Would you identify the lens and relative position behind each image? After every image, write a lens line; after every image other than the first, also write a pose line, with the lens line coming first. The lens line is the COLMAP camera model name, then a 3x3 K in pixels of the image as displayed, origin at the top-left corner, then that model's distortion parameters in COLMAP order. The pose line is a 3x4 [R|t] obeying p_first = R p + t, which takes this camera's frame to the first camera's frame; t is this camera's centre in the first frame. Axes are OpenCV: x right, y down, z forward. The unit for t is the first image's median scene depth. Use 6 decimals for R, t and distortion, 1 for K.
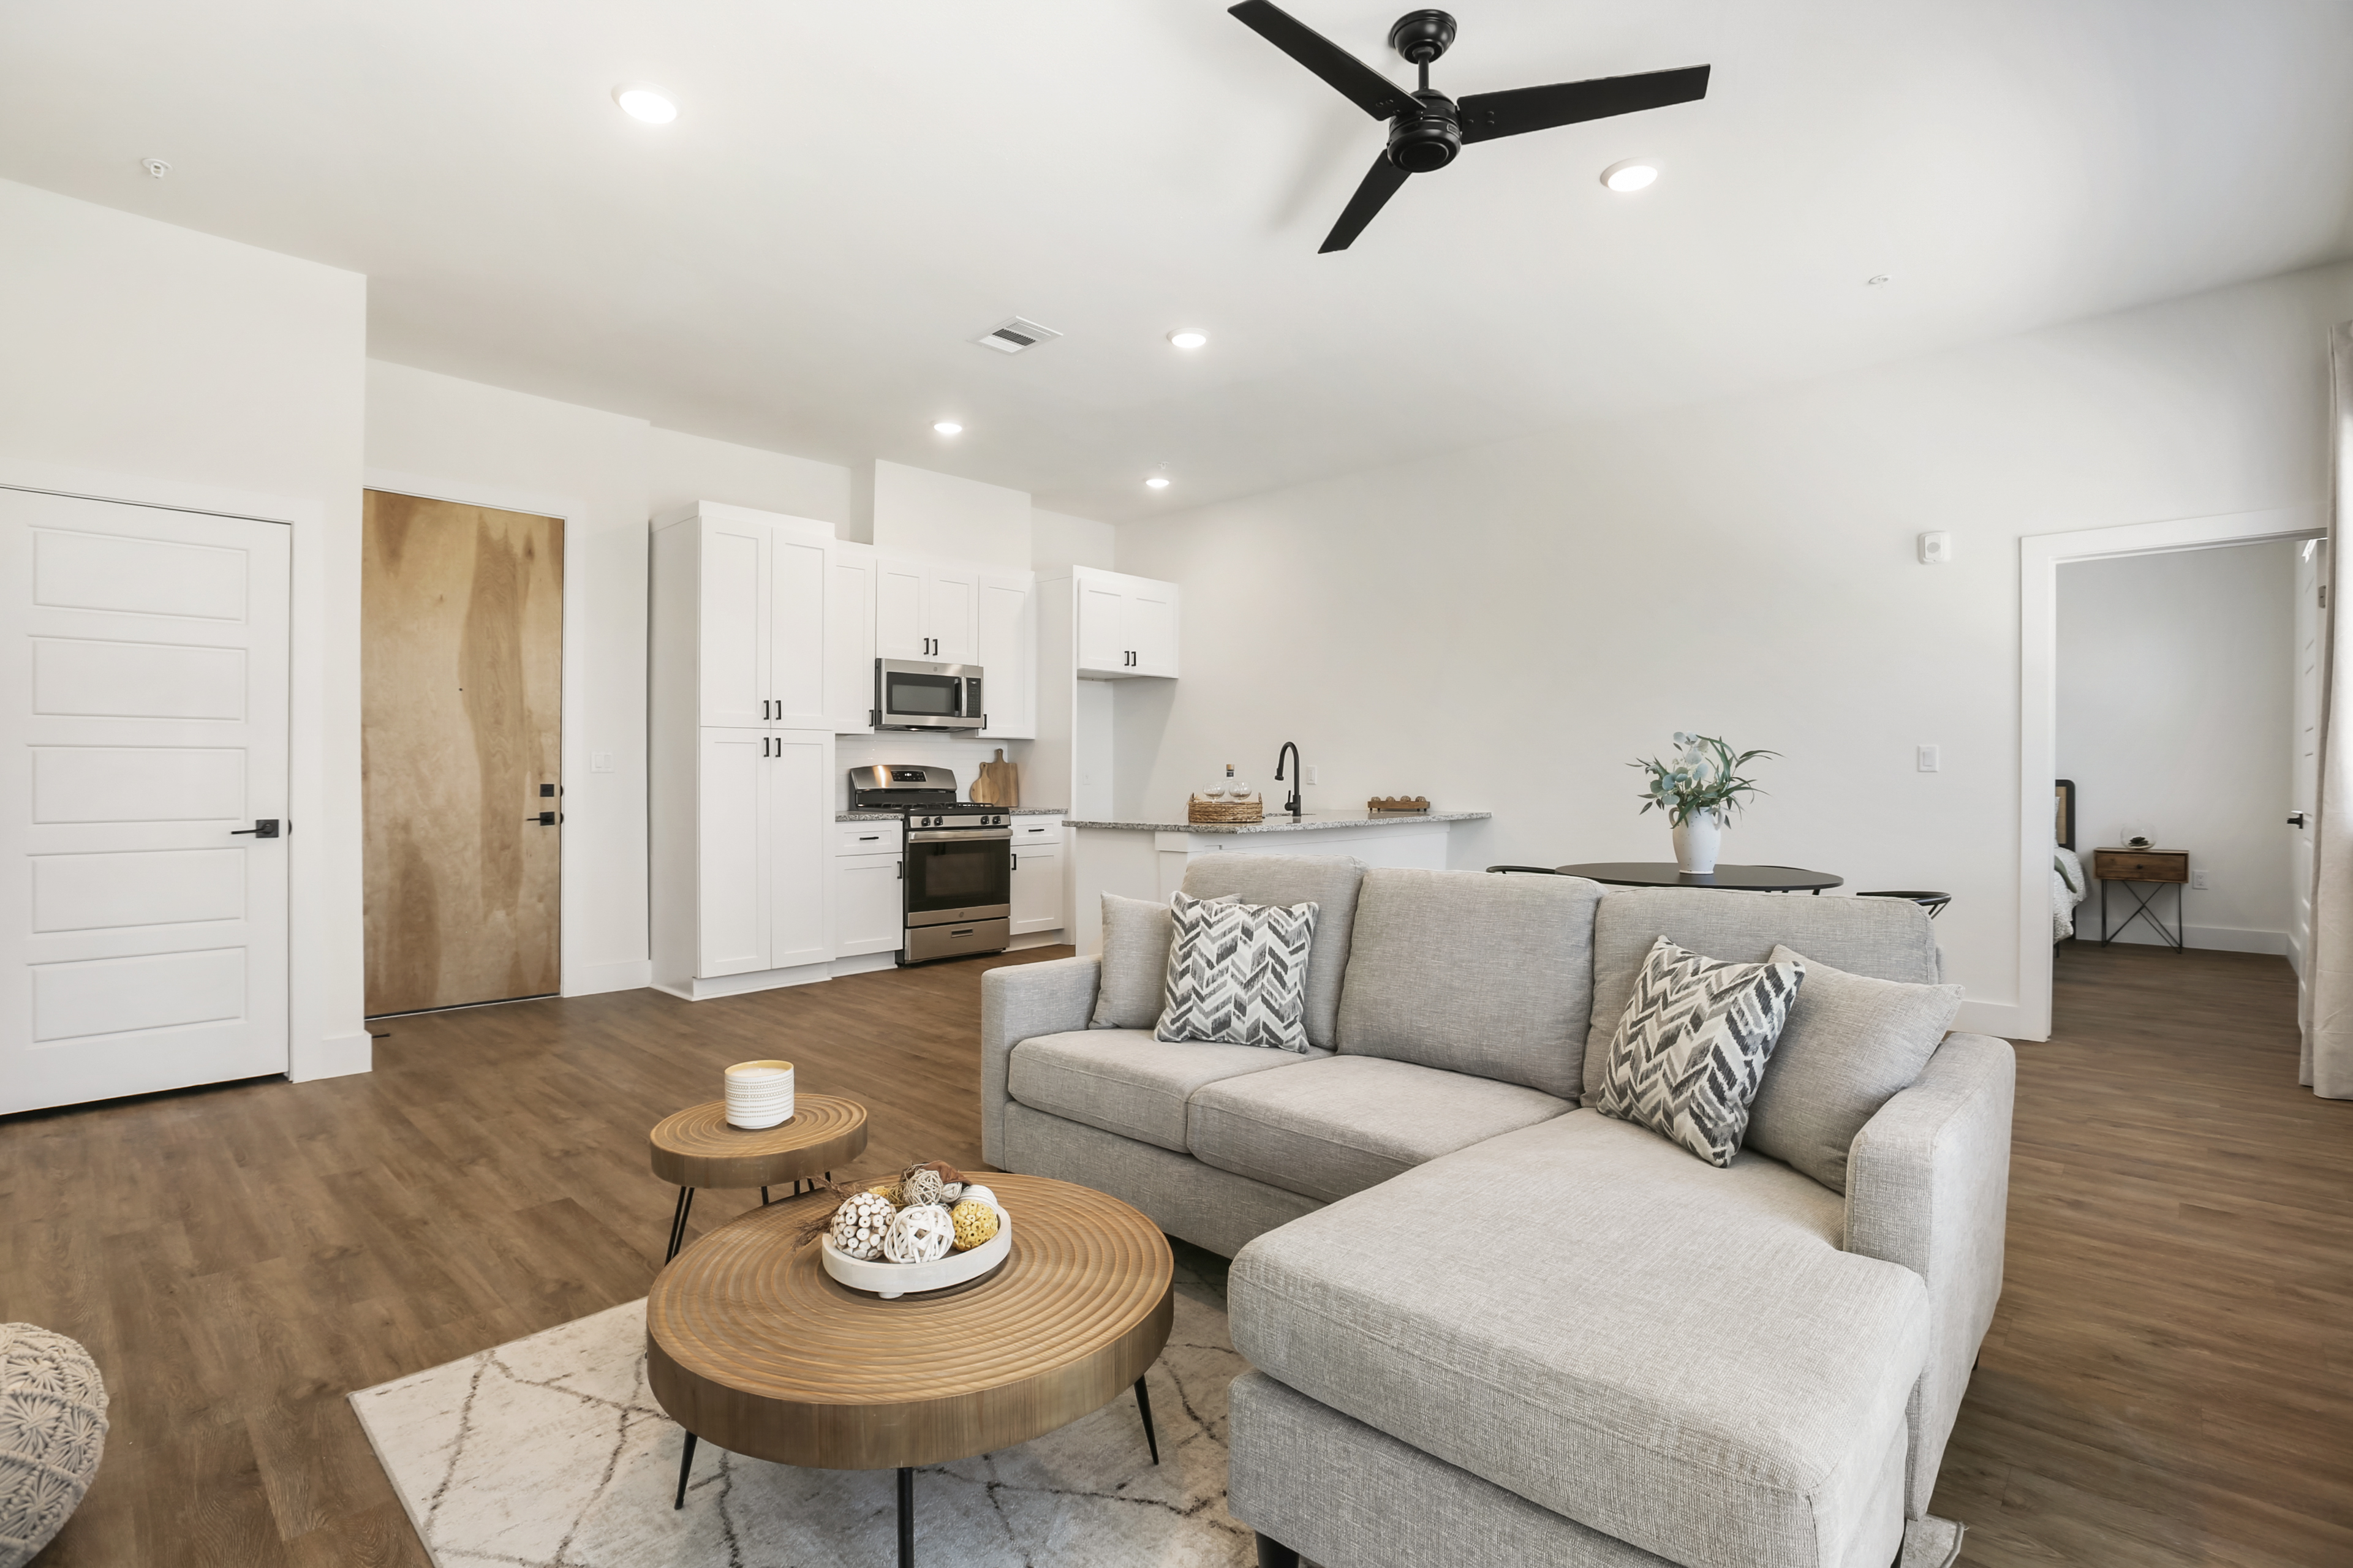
lens RADIAL K [[1094.2, 0, 1167.5], [0, 1094.2, 776.4], [0, 0, 1]] dist [-0.050504, 0.016872]
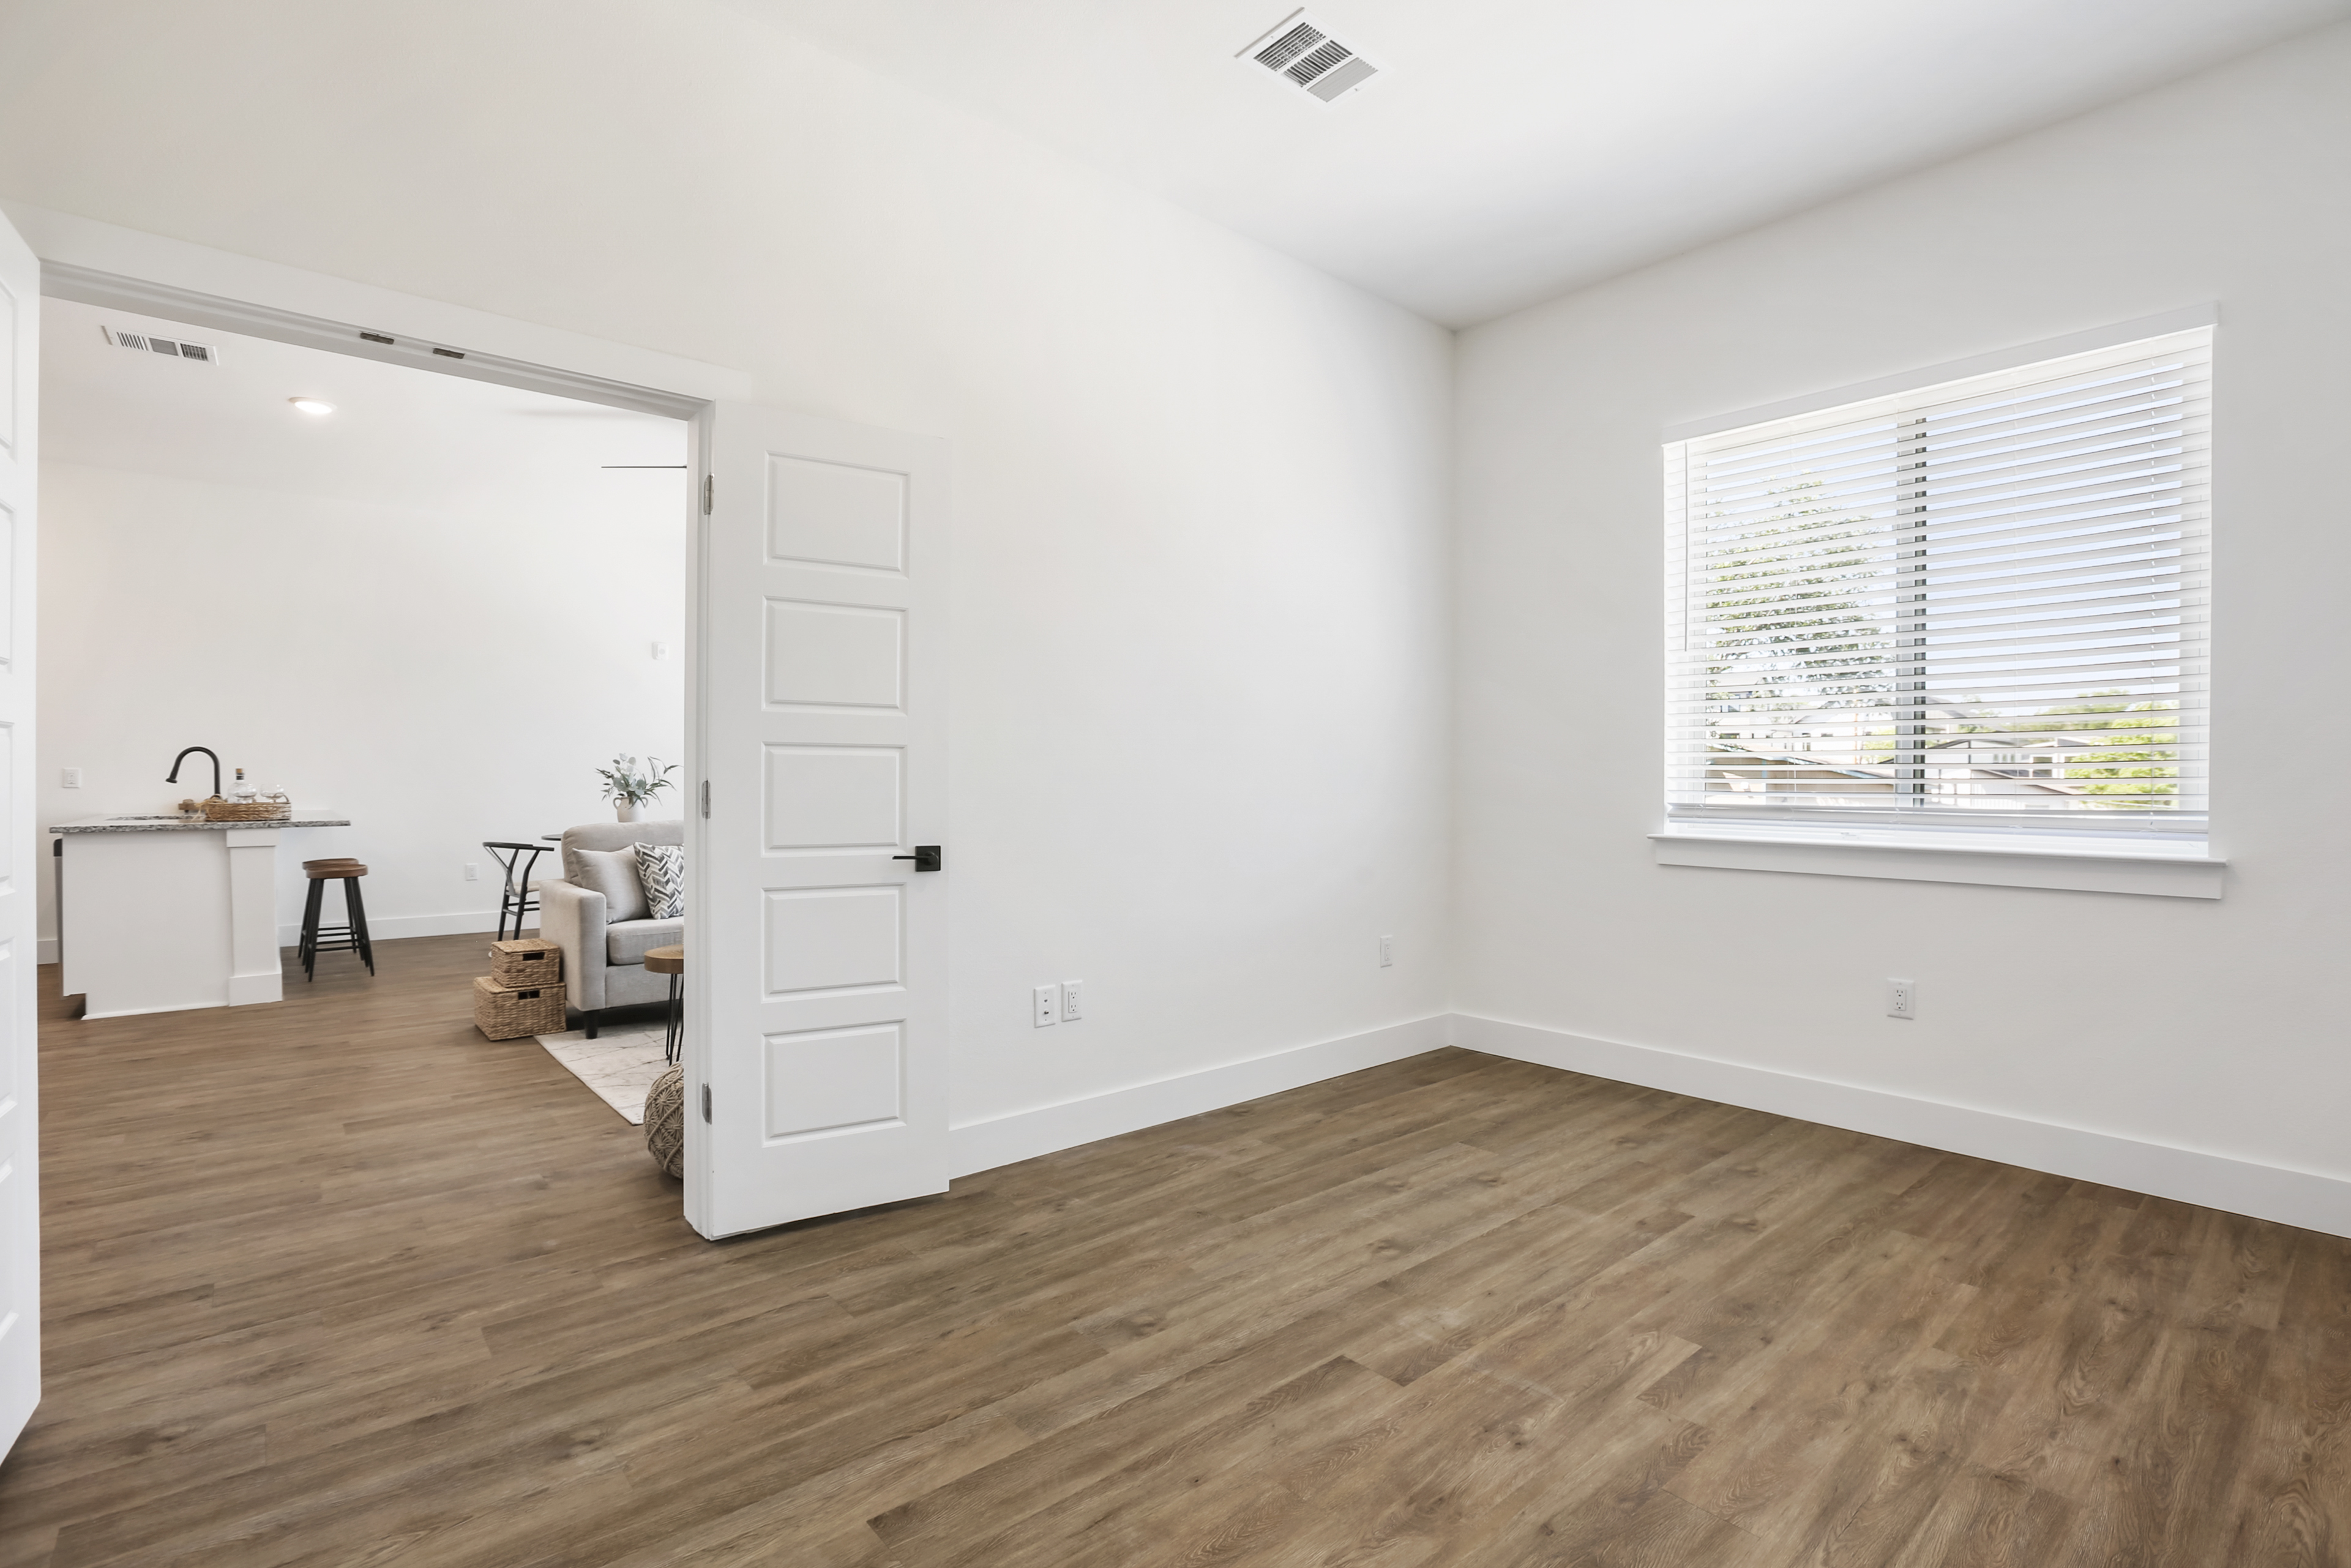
lens RADIAL K [[1098.2, 0, 1175.5], [0, 1098.2, 784.0], [0, 0, 1]] dist [-0.050450, 0.017396]
pose [[0.098969, -0.003337, 0.995085, -0.912681], [0.000401, 0.999994, 0.003314, 0.001833], [-0.995090, 0.000071, 0.098970, -0.033702]]
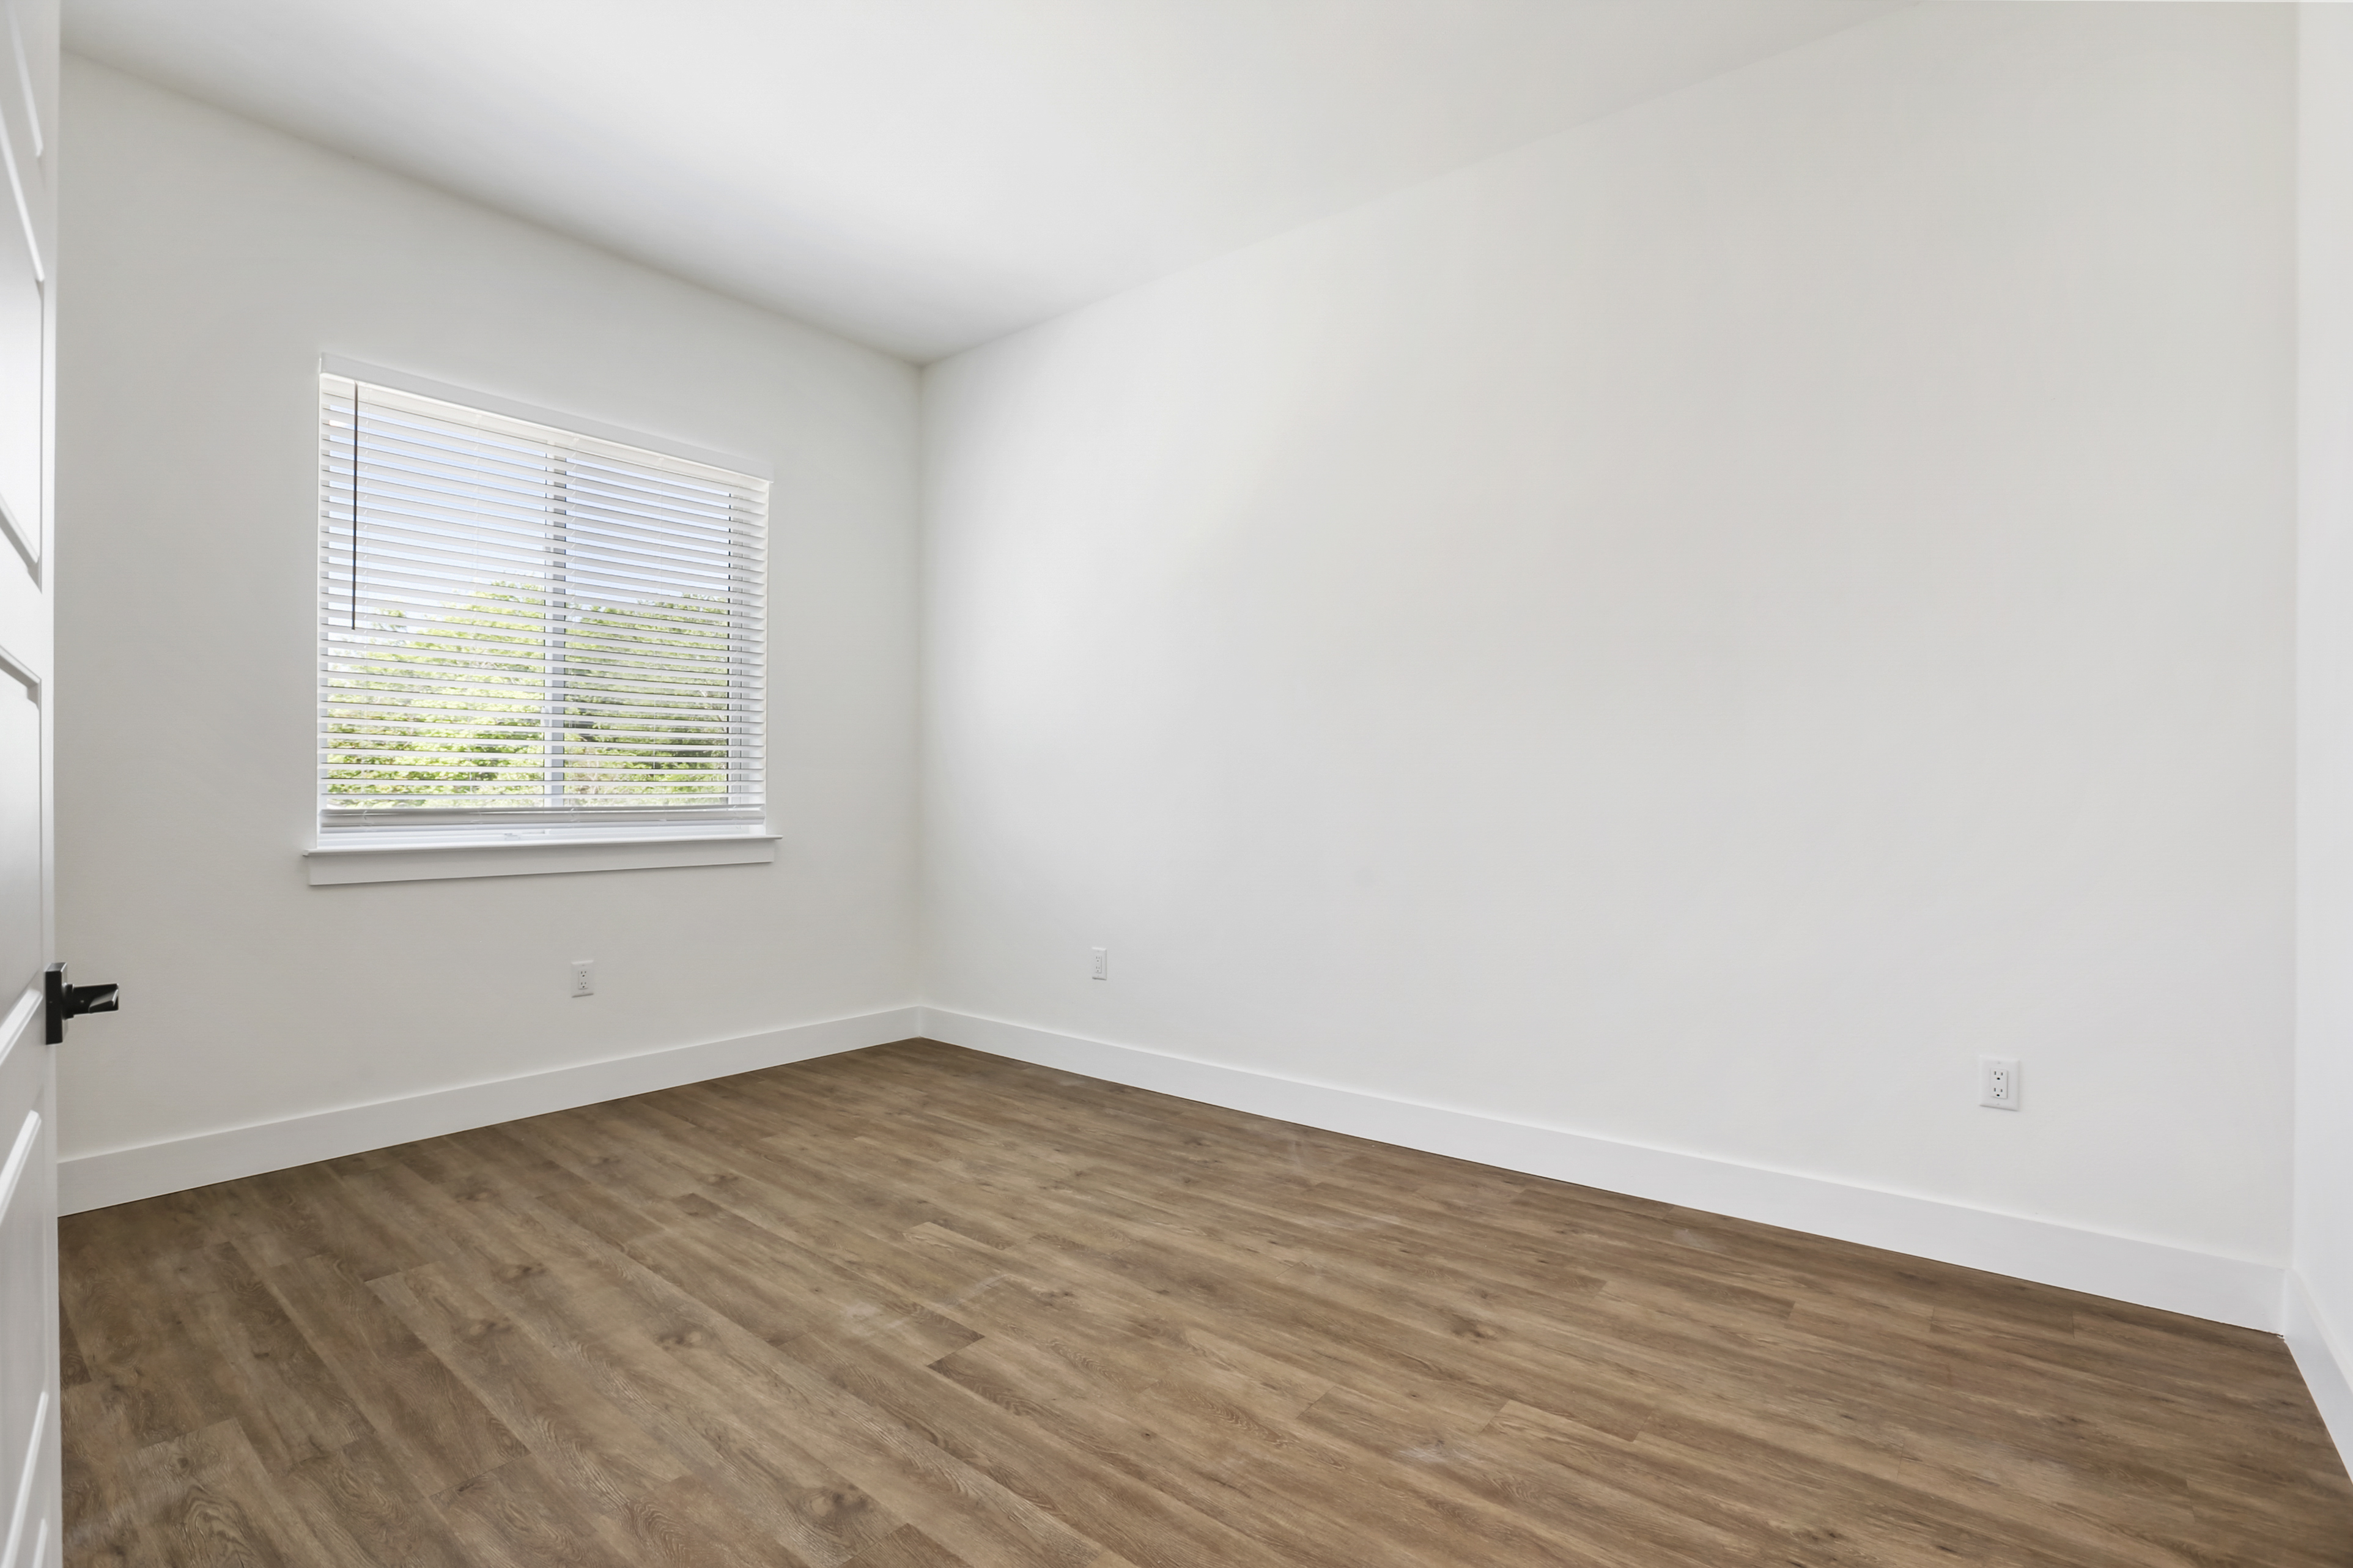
lens RADIAL K [[1077.3, 0, 1183.8], [0, 1077.3, 790.3], [0, 0, 1]] dist [-0.043010, 0.014495]
pose [[-0.996115, -0.004698, -0.087934, -0.563521], [-0.005228, 0.999969, 0.005803, 0.000721], [0.087904, 0.006240, -0.996109, 0.343610]]
